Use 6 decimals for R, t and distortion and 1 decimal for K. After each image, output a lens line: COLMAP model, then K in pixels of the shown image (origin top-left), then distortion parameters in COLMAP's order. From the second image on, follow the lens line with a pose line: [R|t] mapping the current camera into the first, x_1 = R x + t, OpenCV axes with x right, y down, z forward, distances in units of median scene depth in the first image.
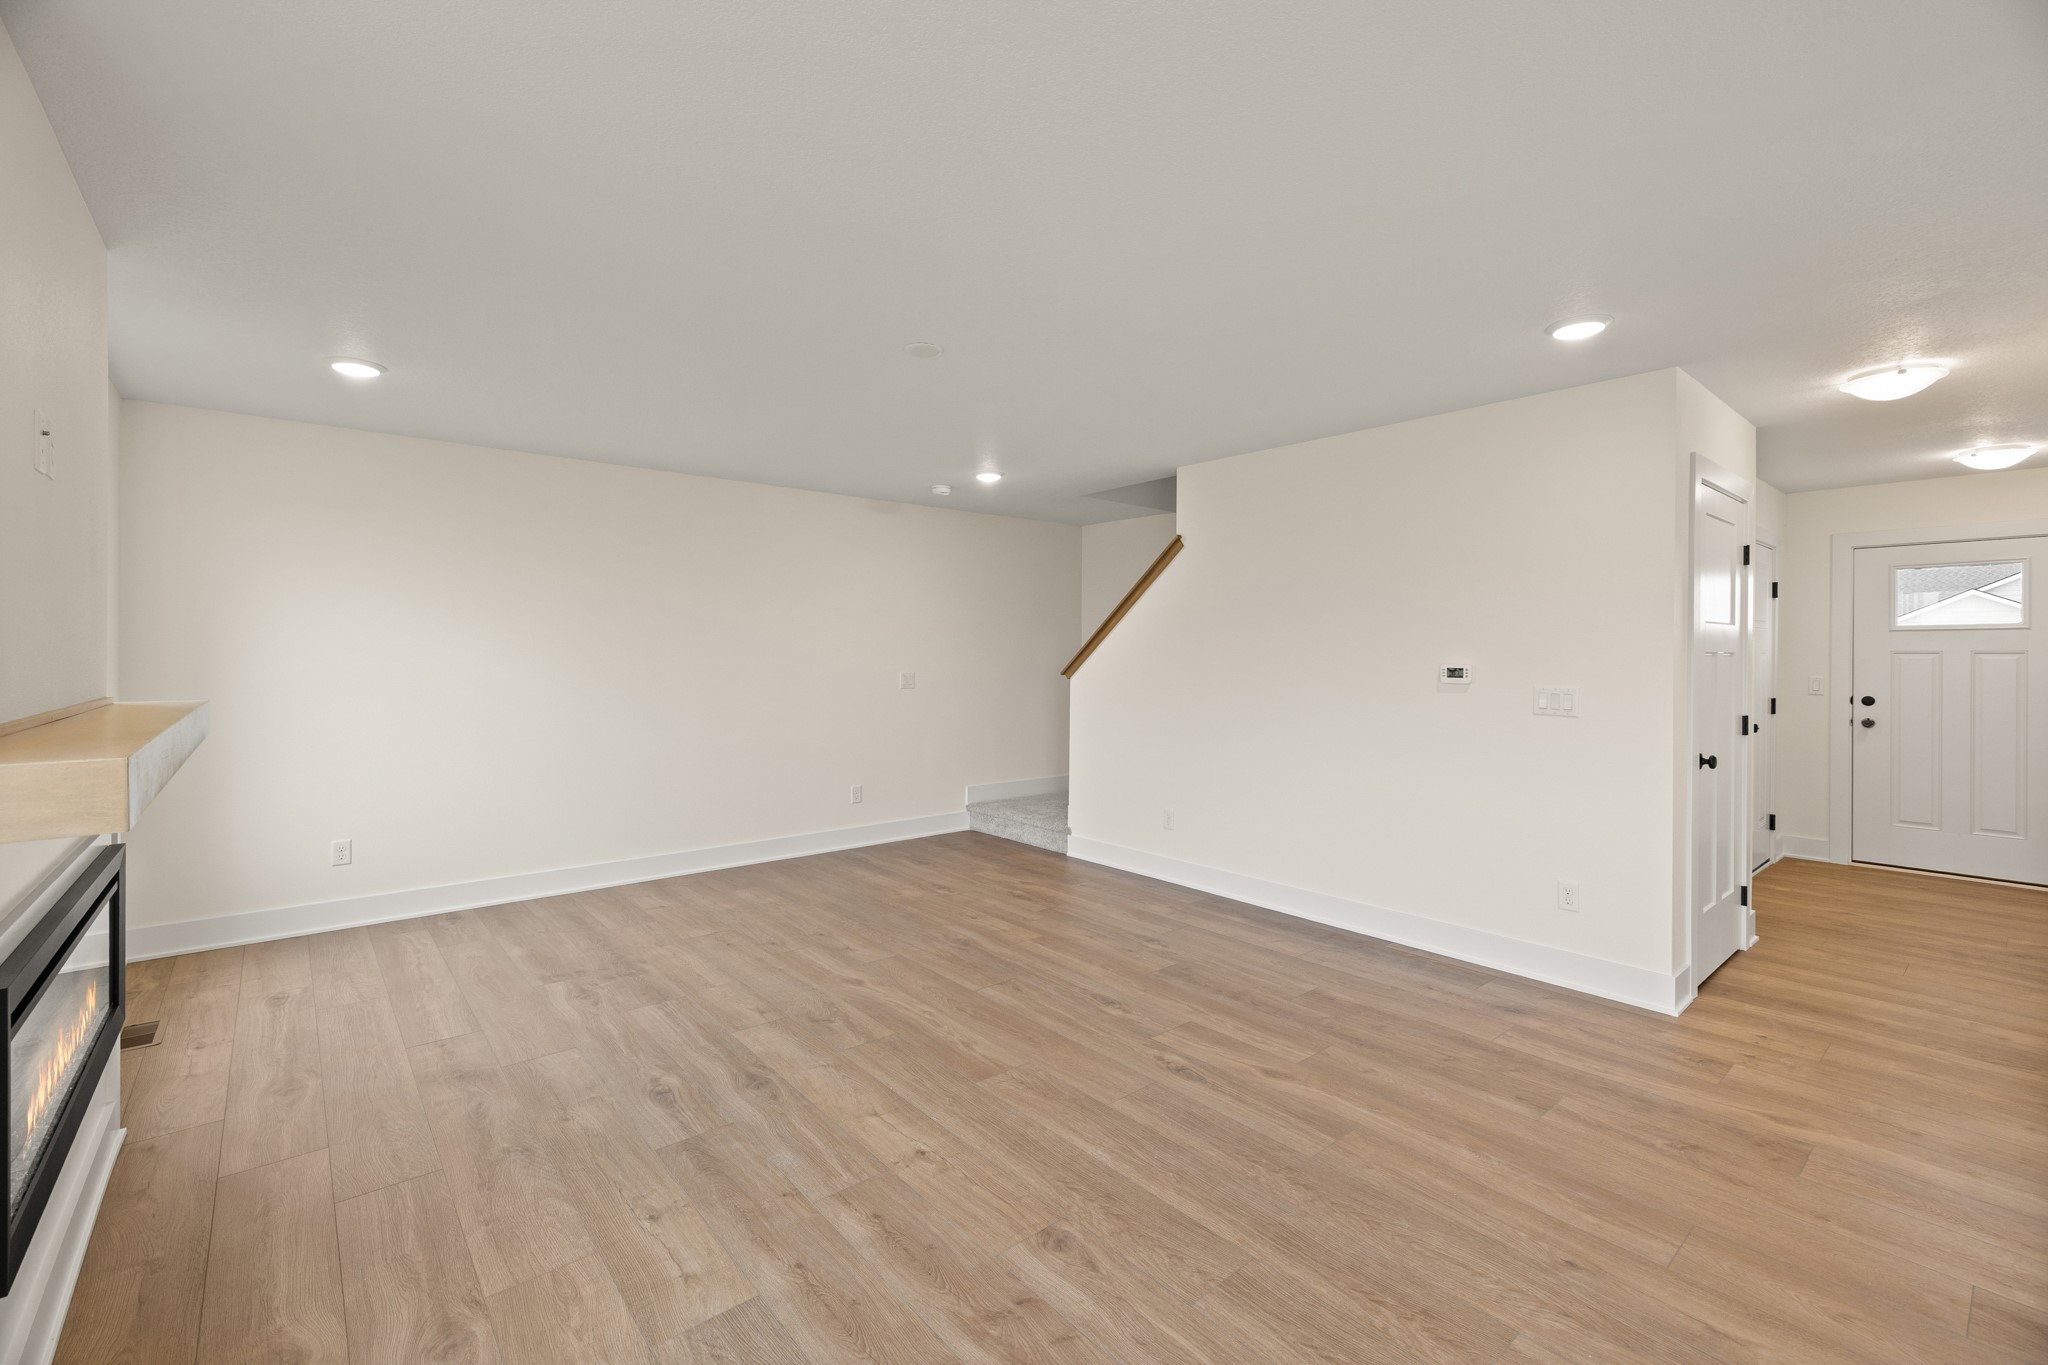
lens RADIAL K [[874.4, 0, 1016.3], [0, 874.4, 649.5], [0, 0, 1]] dist [-0.000406, 0.000154]
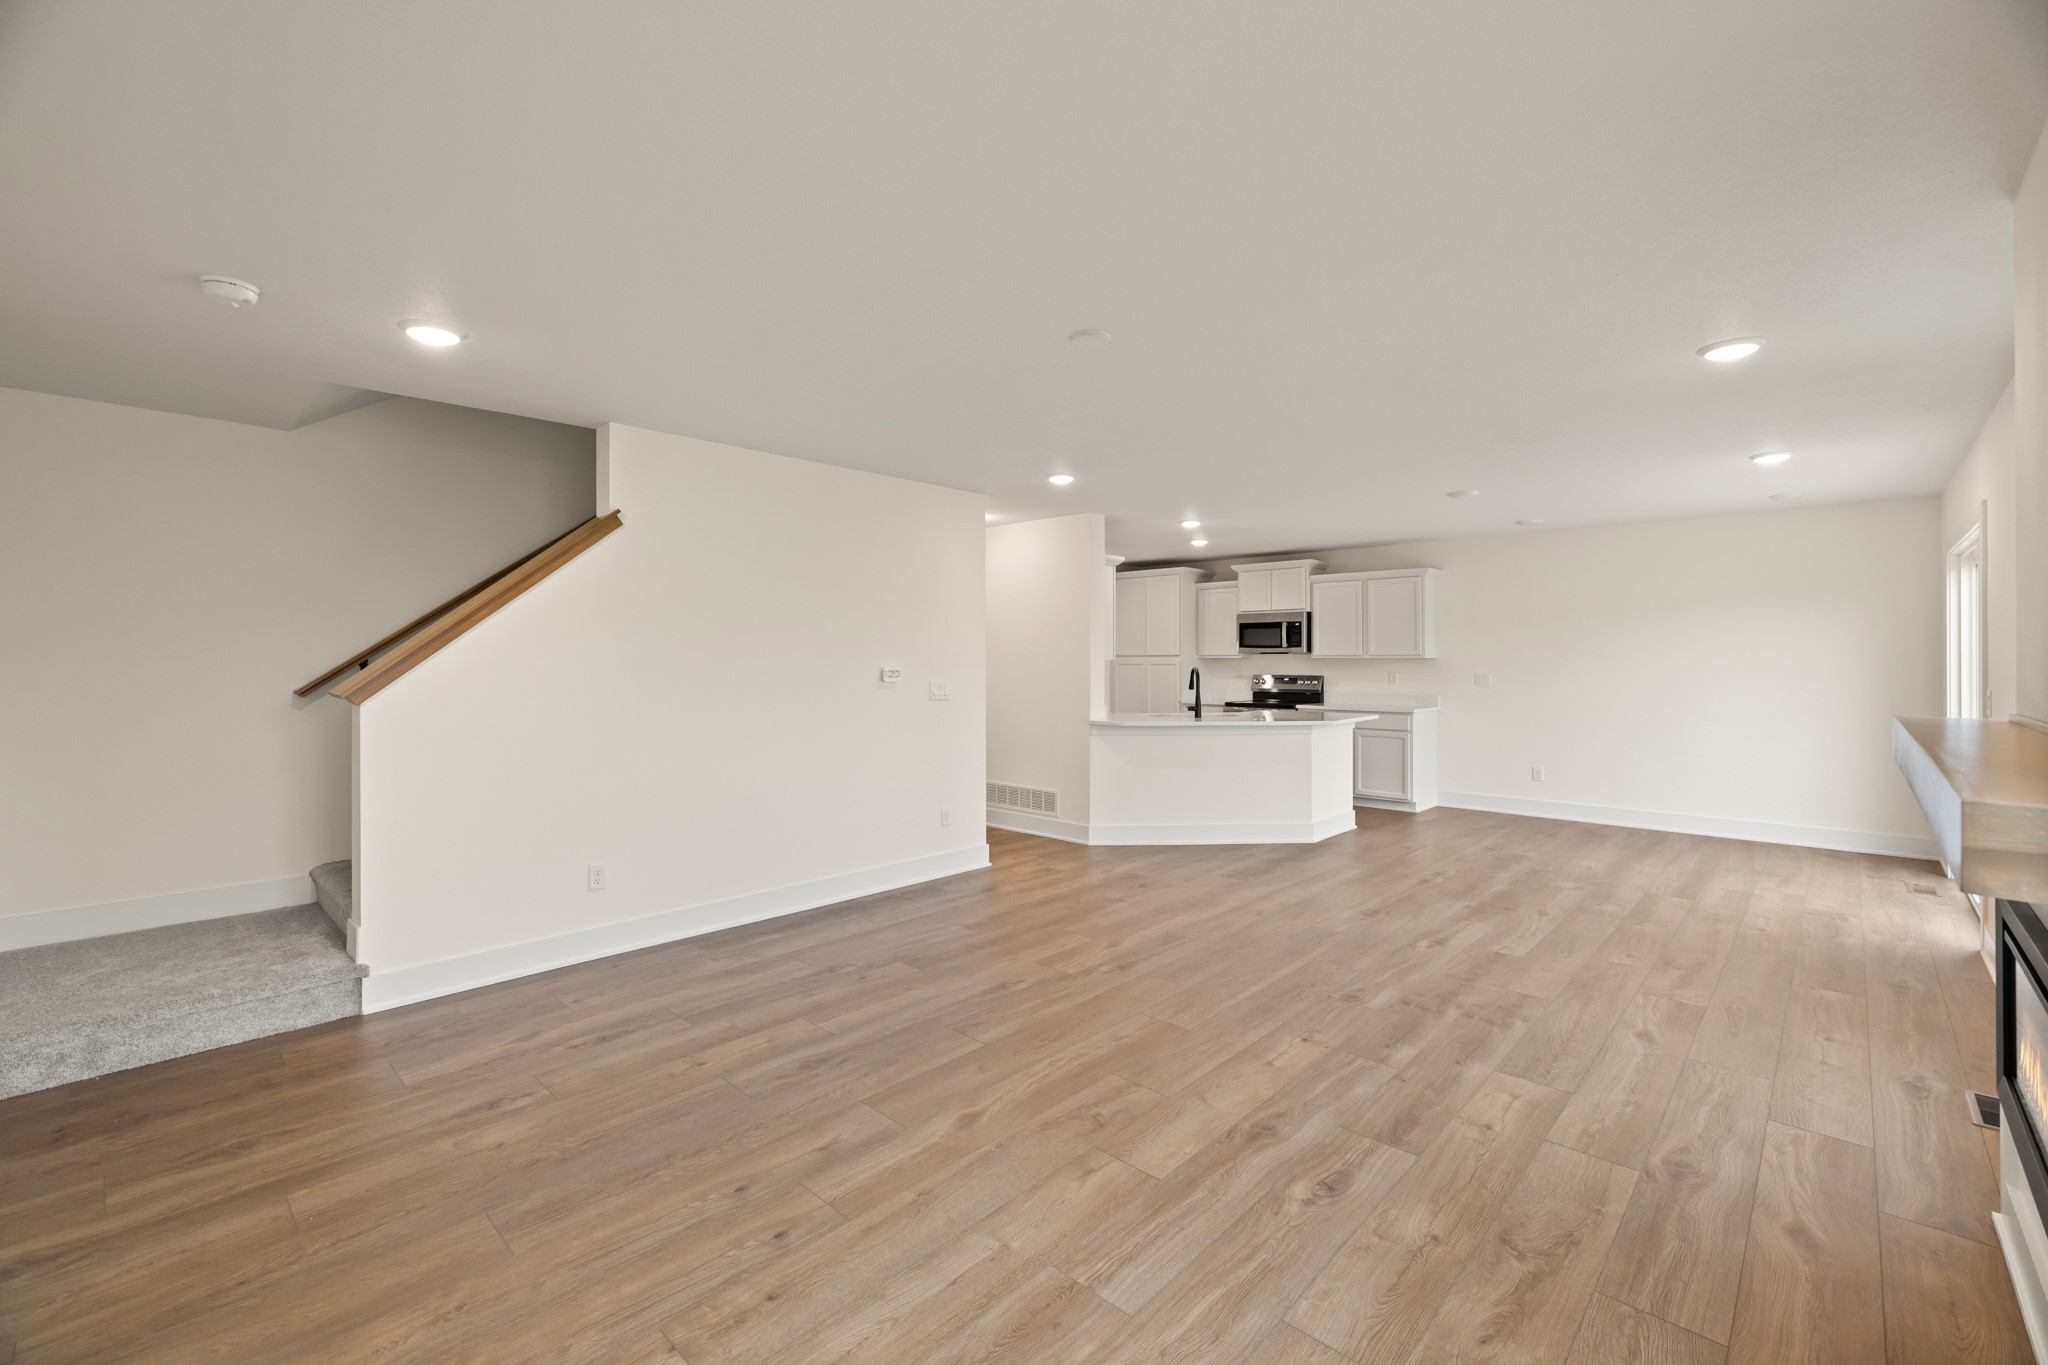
lens RADIAL K [[866.8, 0, 1023.9], [0, 866.8, 662.6], [0, 0, 1]] dist [0.000823, -0.000742]
pose [[-0.112839, -0.007334, 0.993586, -0.971249], [-0.003257, 0.999970, 0.007011, 0.001321], [-0.993608, -0.002445, -0.112859, 1.128237]]
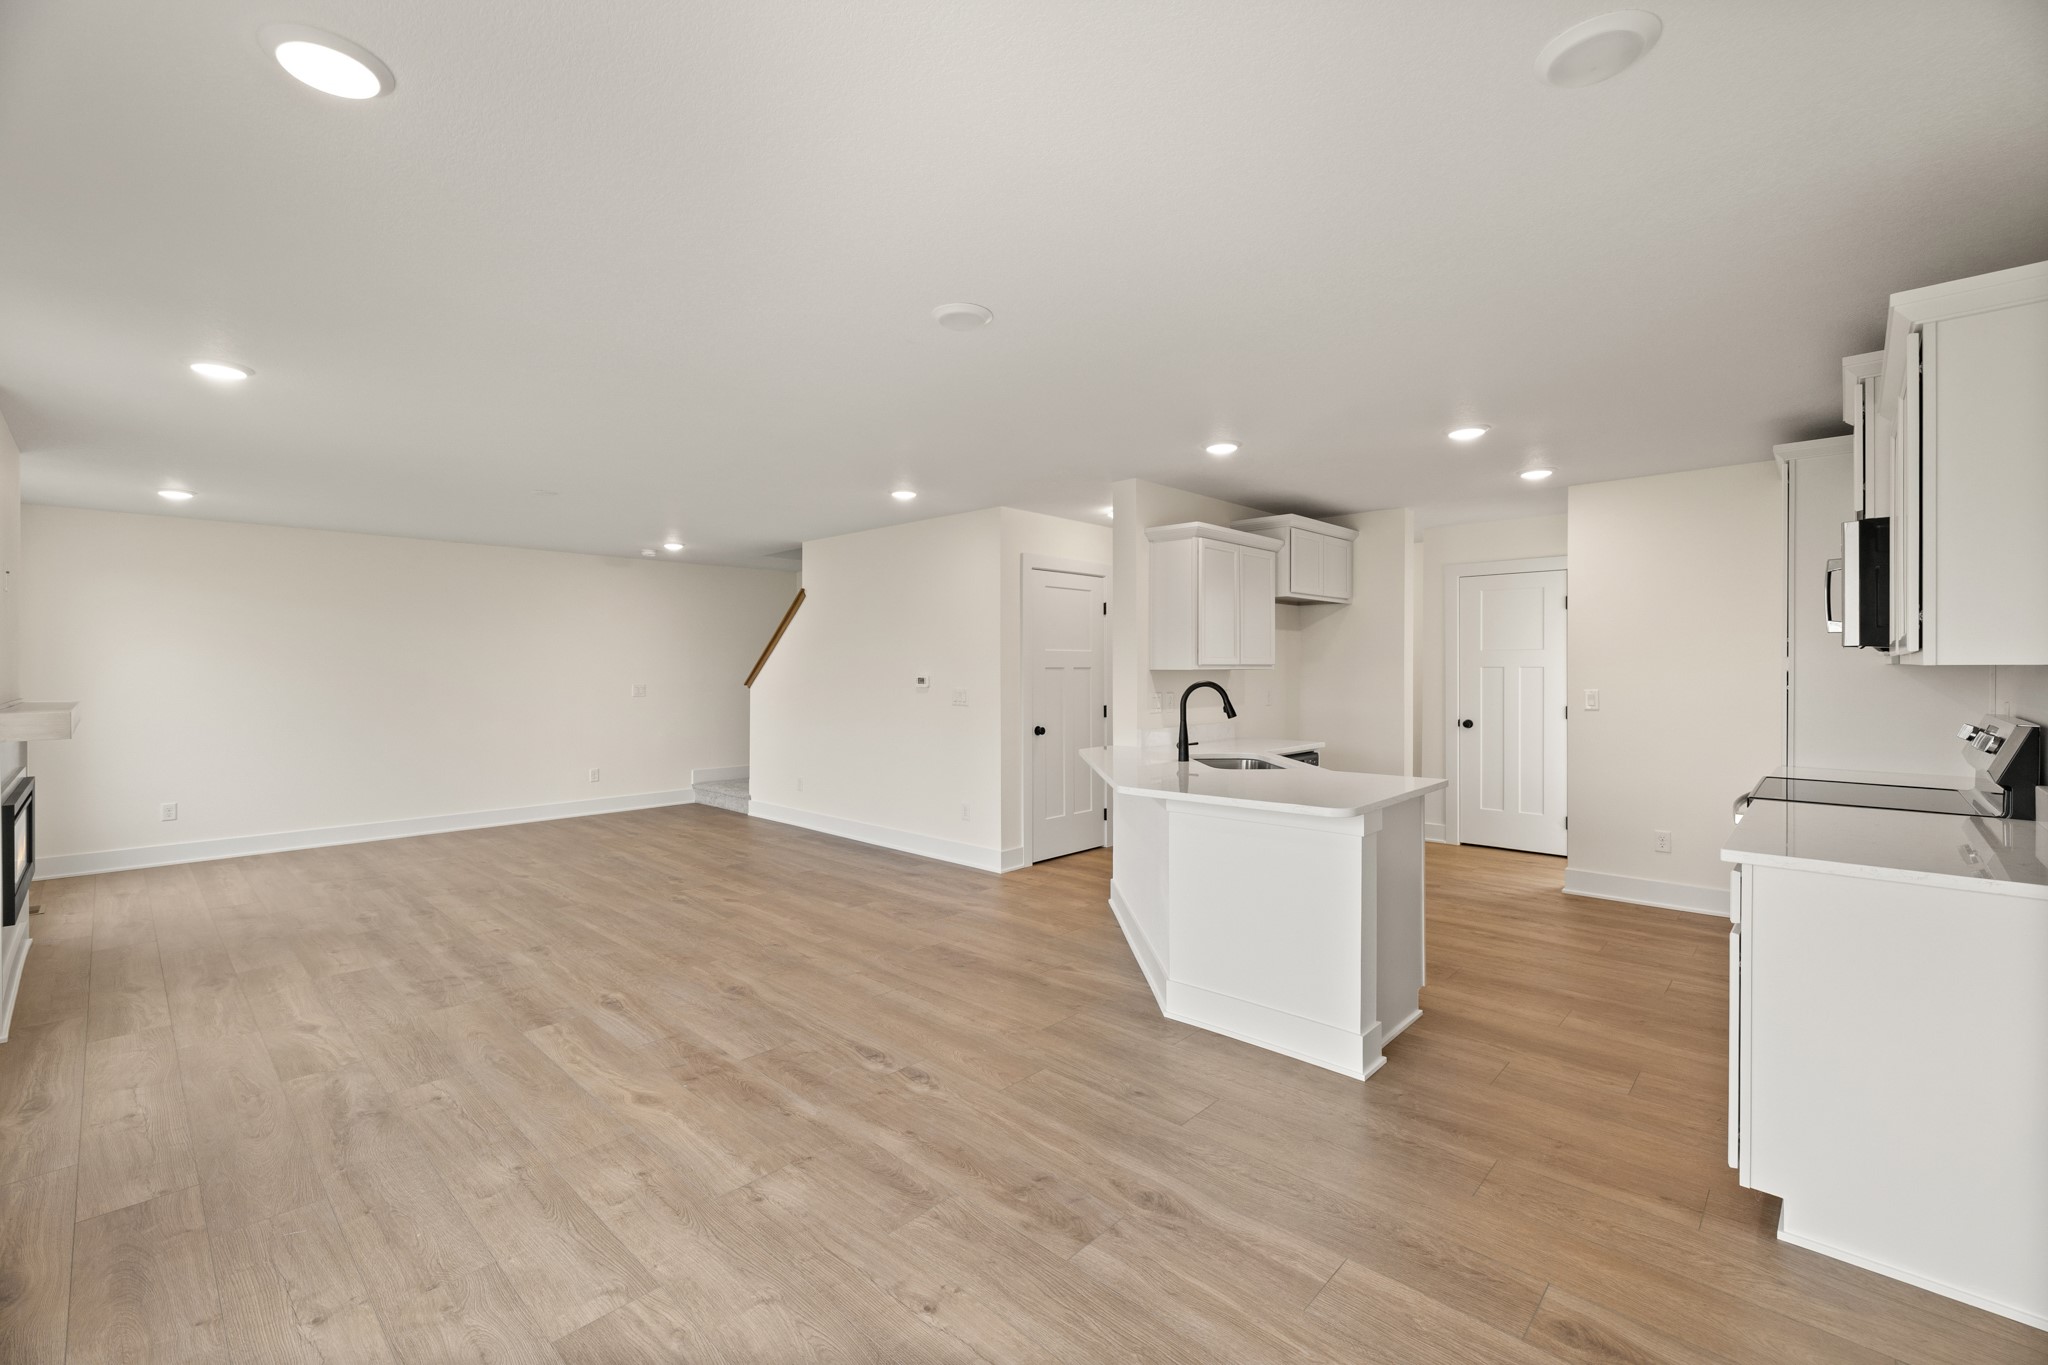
lens RADIAL K [[866.8, 0, 1023.9], [0, 866.8, 662.6], [0, 0, 1]] dist [0.000823, -0.000742]
pose [[0.993553, -0.005243, 0.113251, 0.601315], [0.005525, 0.999982, -0.002181, -0.003159], [-0.113238, 0.002793, 0.993564, -0.745953]]
